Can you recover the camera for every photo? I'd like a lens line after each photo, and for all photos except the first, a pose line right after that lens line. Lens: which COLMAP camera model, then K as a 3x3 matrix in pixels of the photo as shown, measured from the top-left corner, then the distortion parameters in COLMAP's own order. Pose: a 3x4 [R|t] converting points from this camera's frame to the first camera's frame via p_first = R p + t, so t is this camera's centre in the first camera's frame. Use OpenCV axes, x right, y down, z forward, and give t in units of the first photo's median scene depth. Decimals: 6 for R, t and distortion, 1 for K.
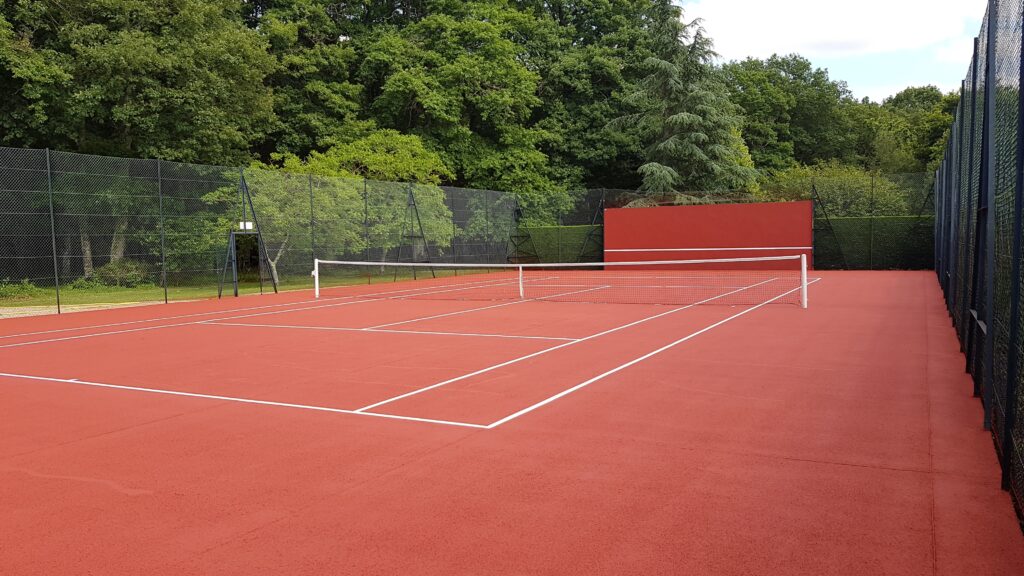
lens RADIAL K [[784.4, 0, 512.0], [0, 784.4, 288.0], [0, 0, 1]] dist [-0.037816, 0.002215]
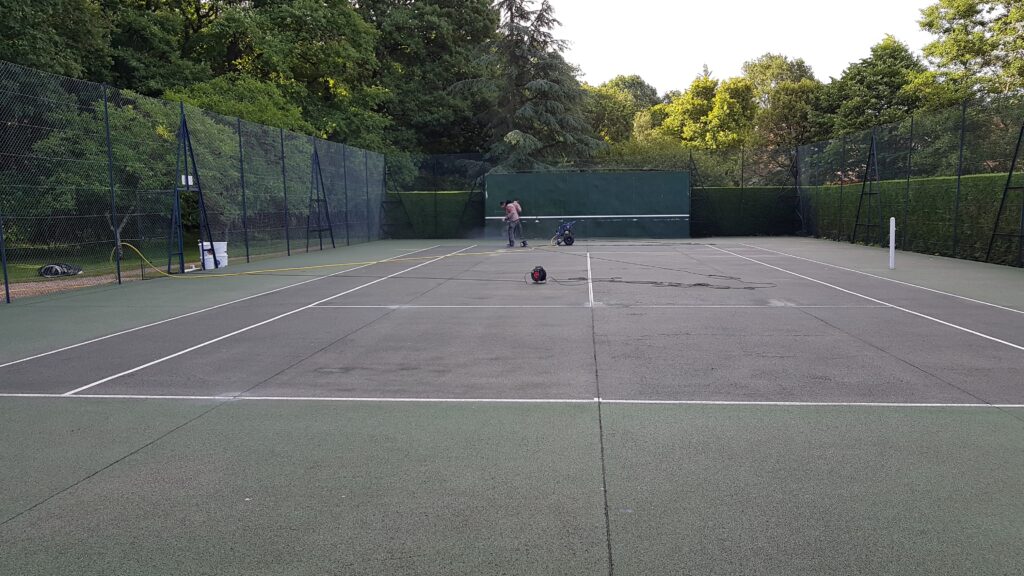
lens RADIAL K [[775.4, 0, 512.0], [0, 775.4, 288.0], [0, 0, 1]] dist [0.016826, 0.002206]
pose [[0.921270, -0.029023, 0.387839, -0.196550], [0.015304, 0.999145, 0.038414, 0.001222], [-0.388622, -0.029454, 0.920926, 0.093039]]
